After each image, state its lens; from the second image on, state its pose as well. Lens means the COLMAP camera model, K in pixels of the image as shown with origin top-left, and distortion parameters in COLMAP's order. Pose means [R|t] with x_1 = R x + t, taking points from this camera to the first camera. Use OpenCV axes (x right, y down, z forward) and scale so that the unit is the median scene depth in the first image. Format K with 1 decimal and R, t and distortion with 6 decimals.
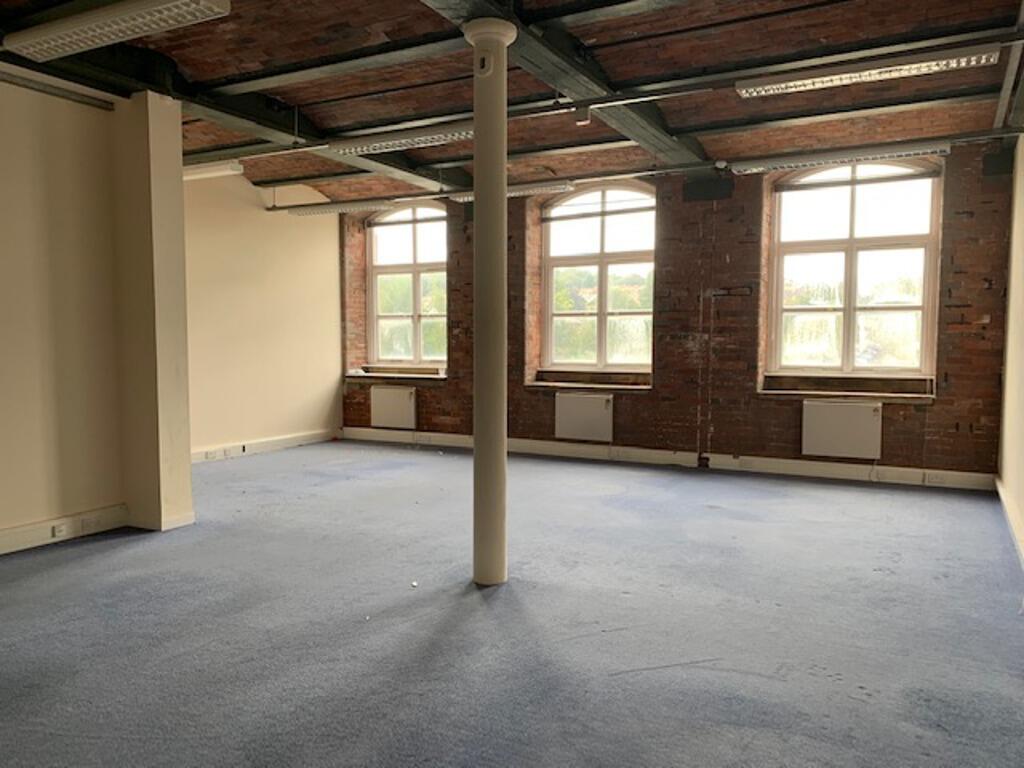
lens RADIAL K [[780.7, 0, 512.0], [0, 780.7, 384.0], [0, 0, 1]] dist [-0.006173, -0.002268]
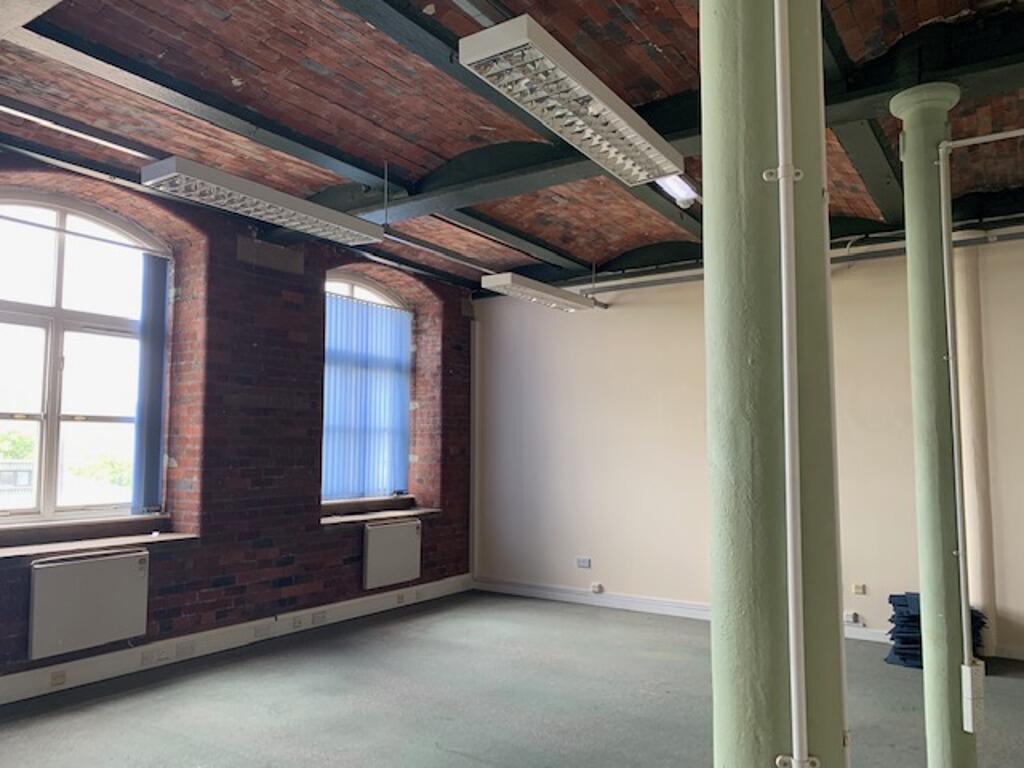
lens RADIAL K [[780.7, 0, 512.0], [0, 780.7, 384.0], [0, 0, 1]] dist [-0.006173, -0.002268]
pose [[0.080636, 0.078487, 0.993649, -0.537613], [0.047036, 0.995485, -0.082449, -0.065879], [-0.995633, 0.053386, 0.076580, 0.734521]]
